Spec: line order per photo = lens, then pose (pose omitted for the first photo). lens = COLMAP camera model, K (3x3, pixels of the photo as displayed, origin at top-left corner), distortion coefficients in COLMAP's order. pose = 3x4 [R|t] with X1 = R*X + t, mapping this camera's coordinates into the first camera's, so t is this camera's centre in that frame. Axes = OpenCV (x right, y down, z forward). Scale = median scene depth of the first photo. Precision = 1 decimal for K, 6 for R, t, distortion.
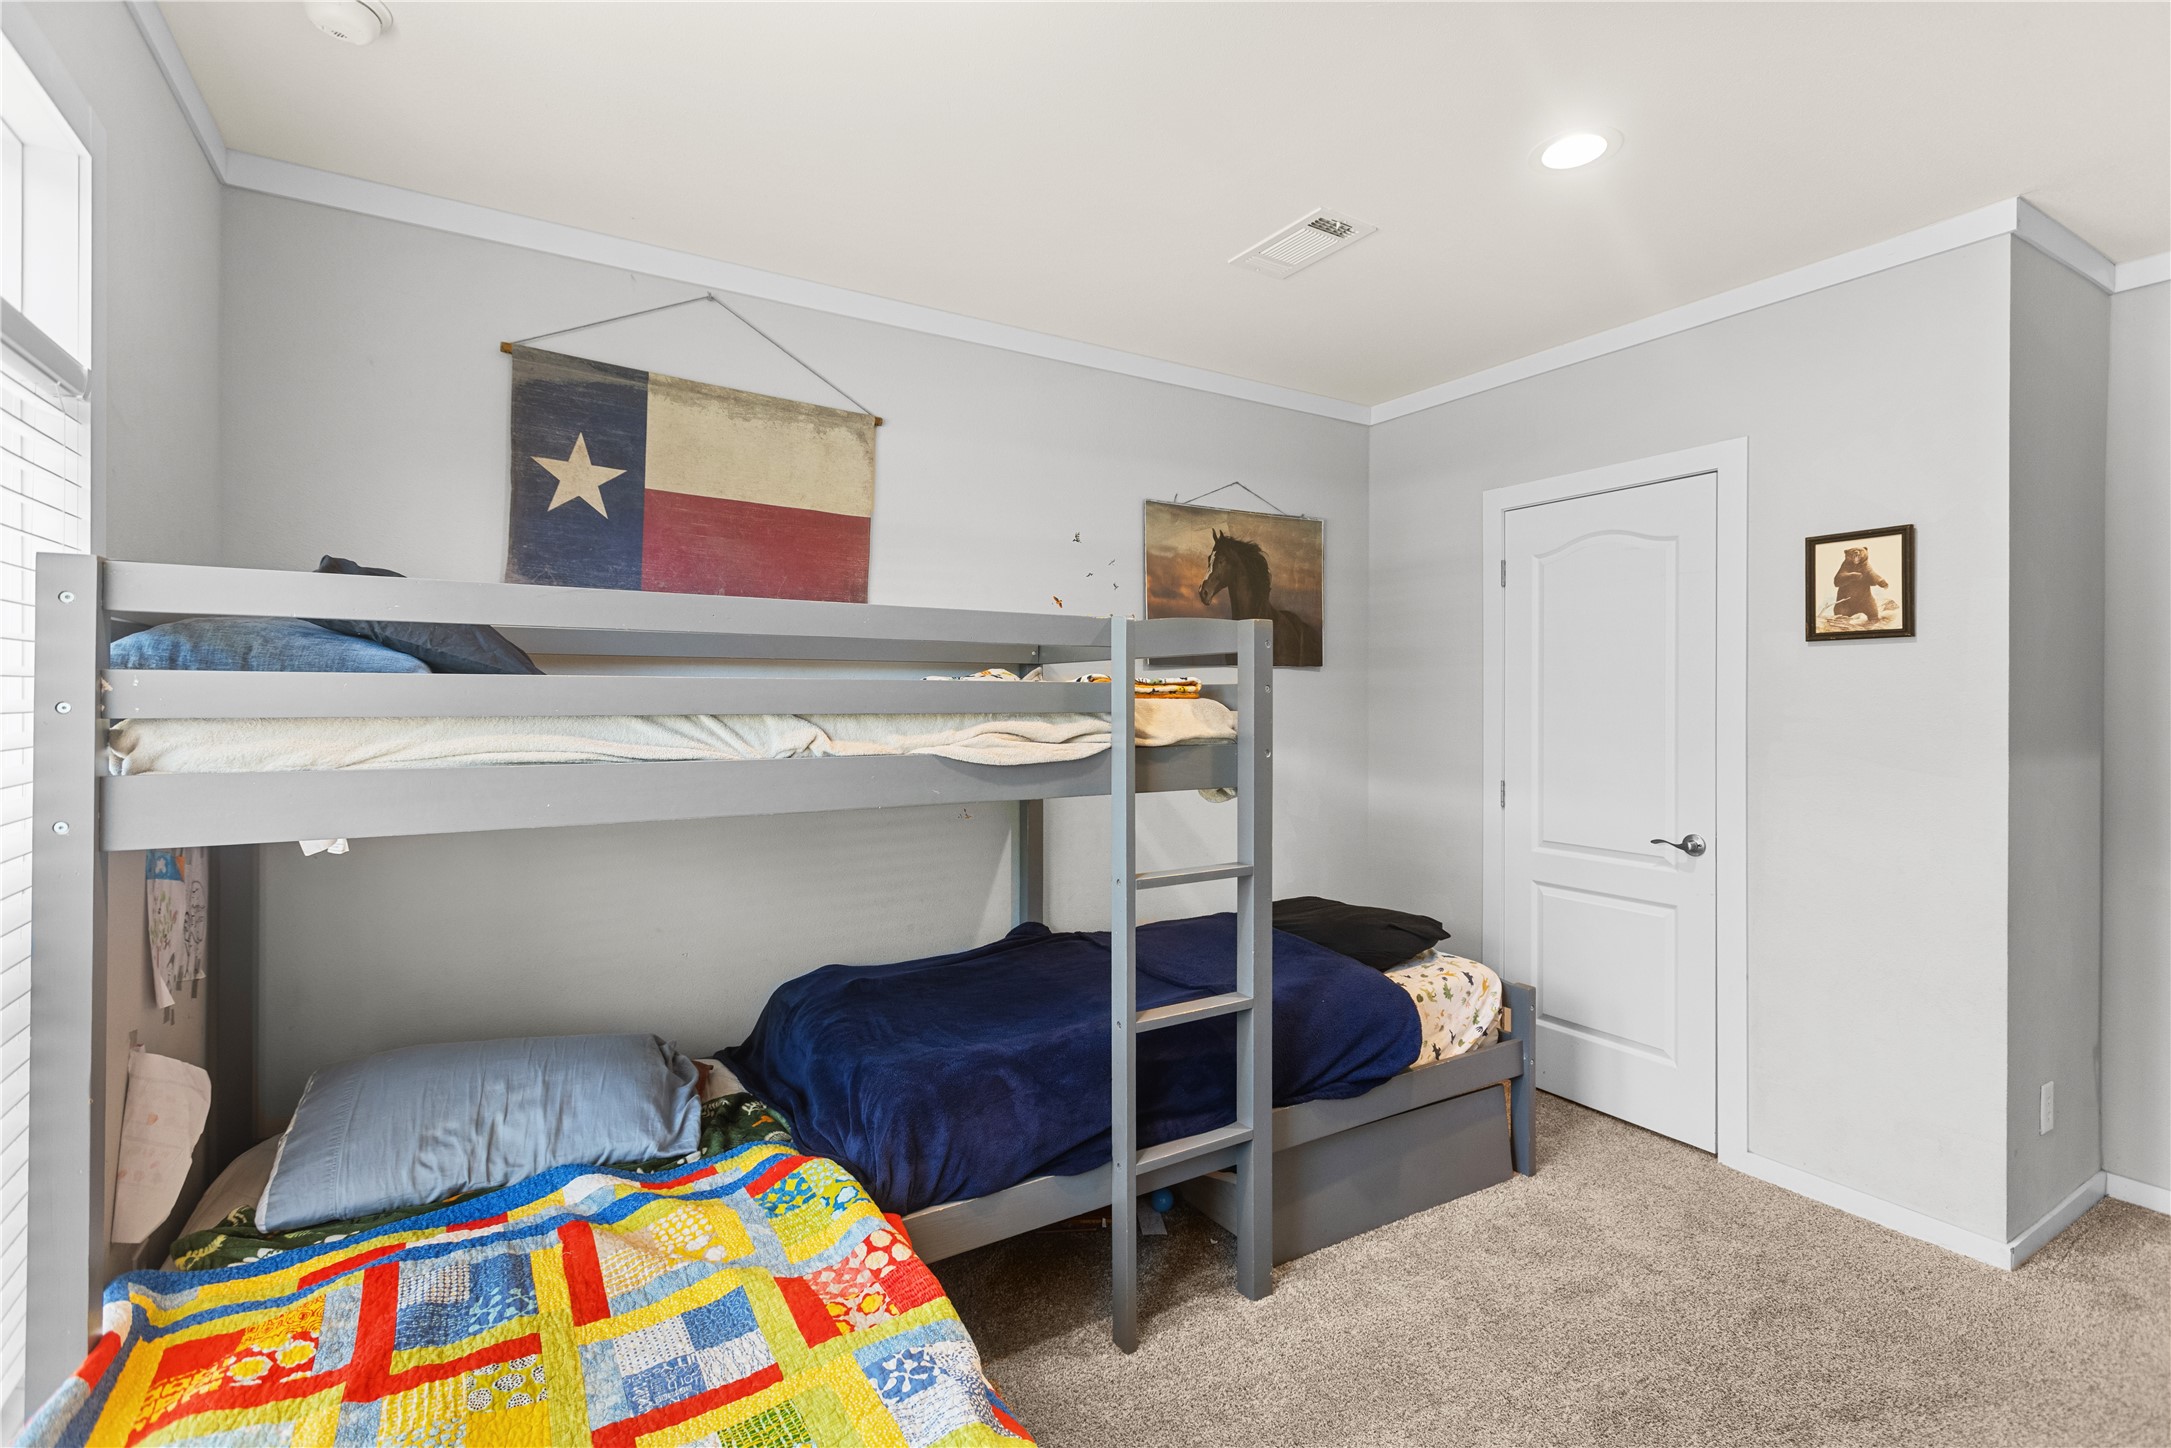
lens RADIAL K [[985.0, 0, 1087.3], [0, 985.0, 702.7], [0, 0, 1]] dist [-0.005043, -0.000236]
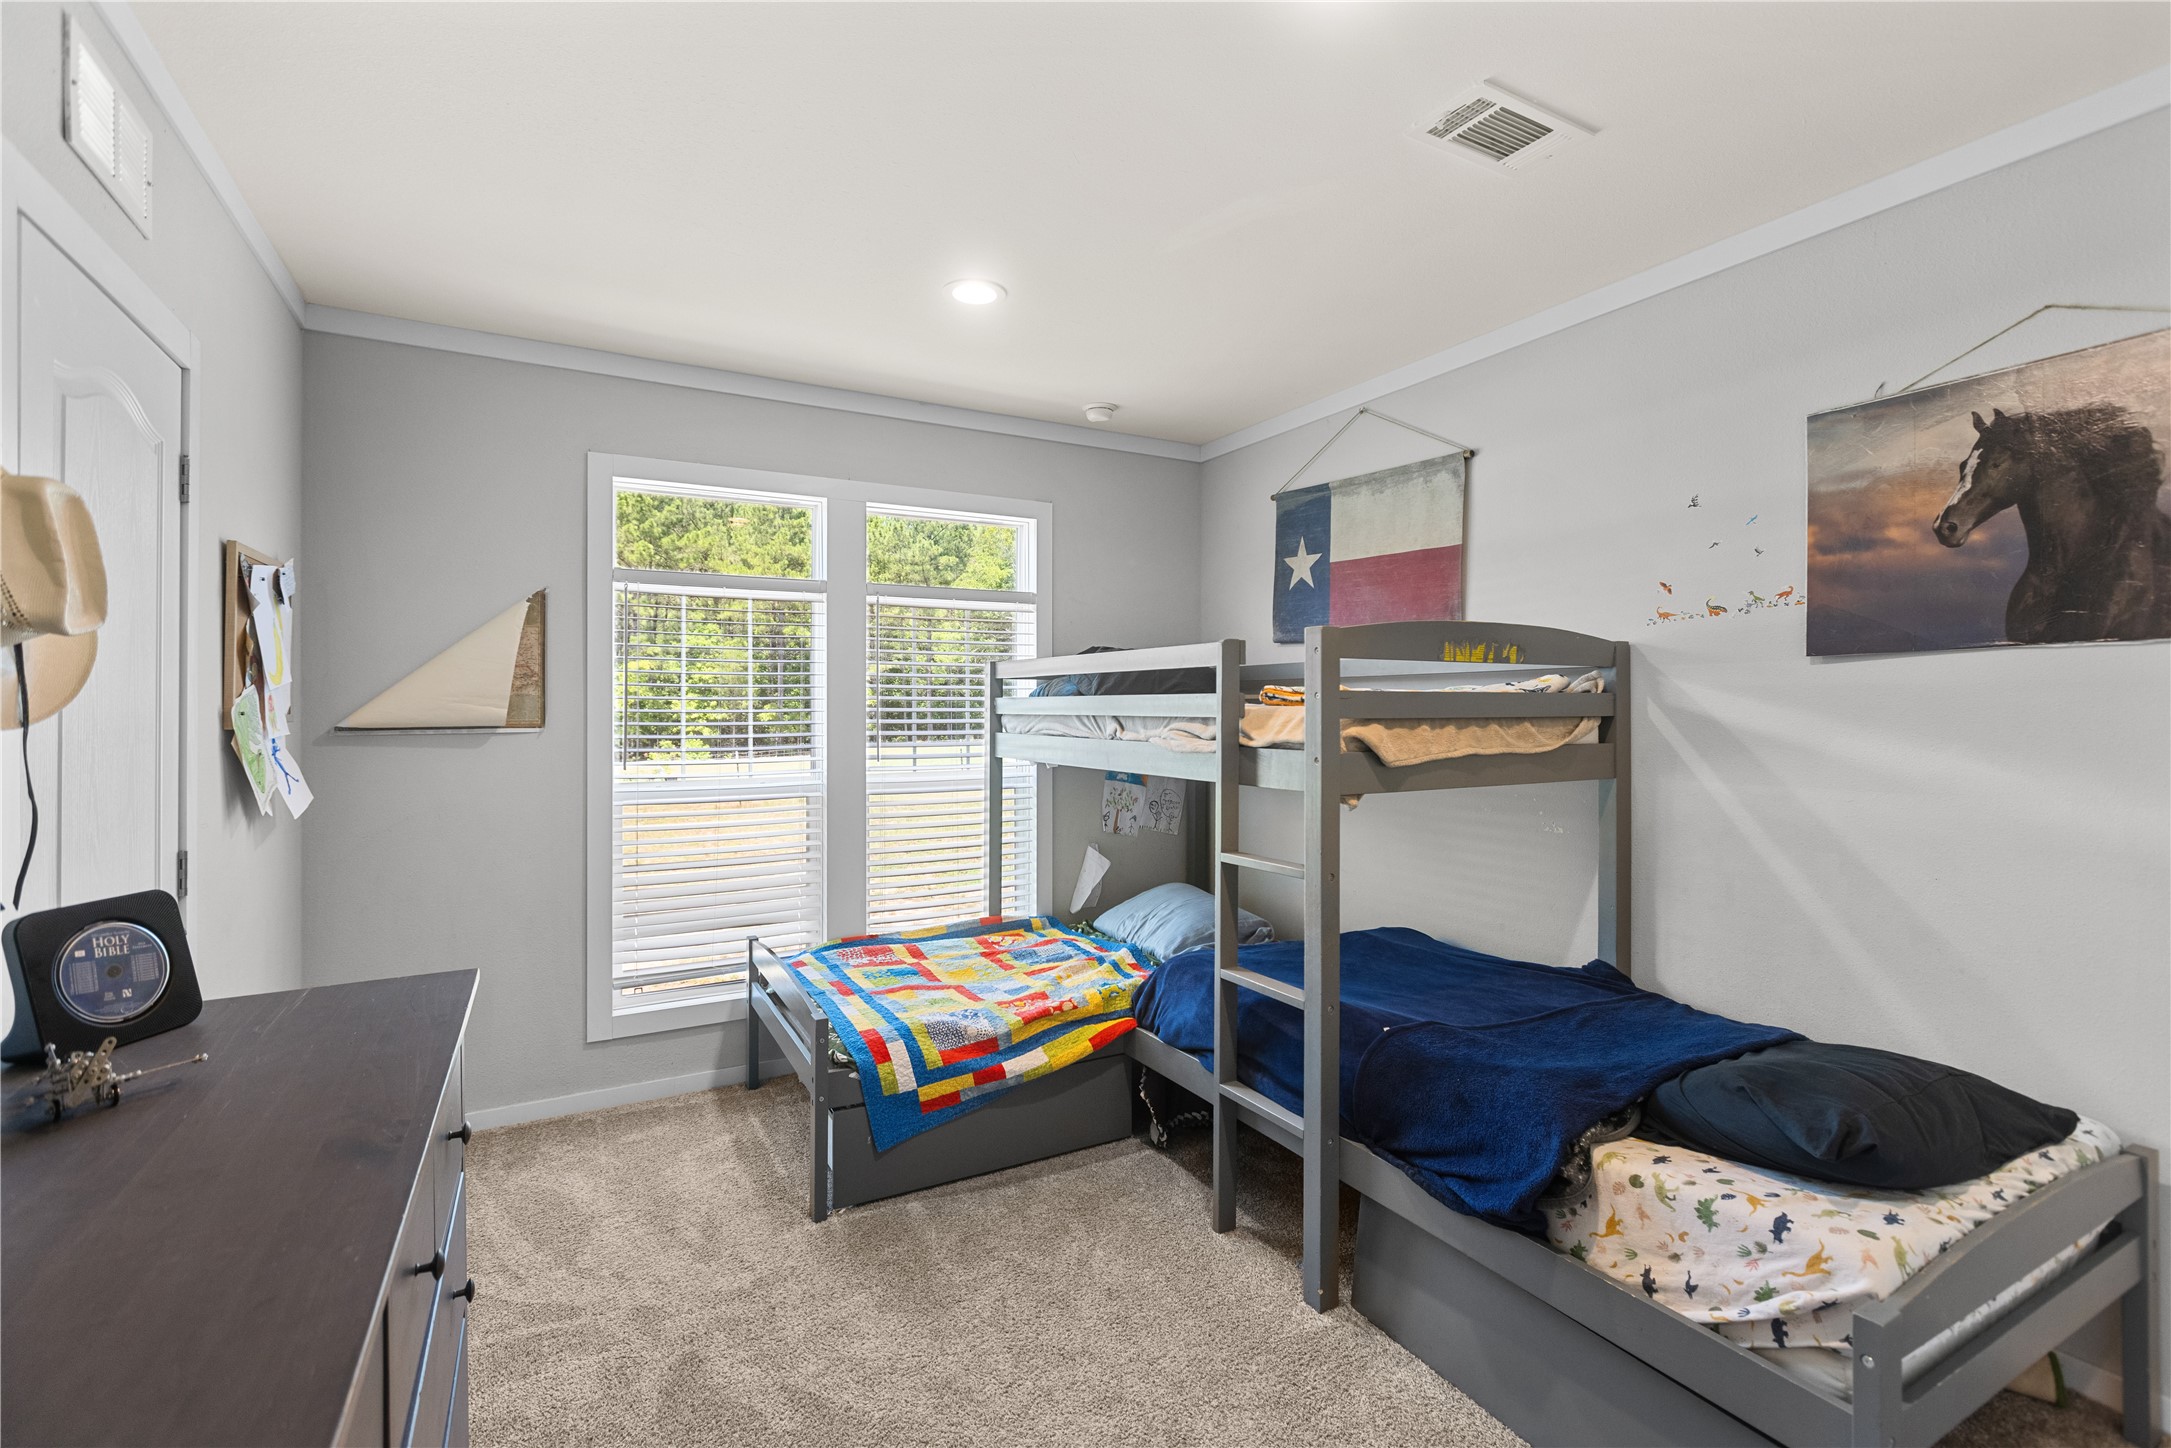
lens RADIAL K [[985.0, 0, 1091.1], [0, 985.0, 715.6], [0, 0, 1]] dist [-0.005043, -0.000236]
pose [[-0.046655, 0.006878, -0.998887, 0.956270], [-0.004891, 0.999963, 0.007114, 0.000517], [0.998899, 0.005218, -0.046619, 0.665388]]
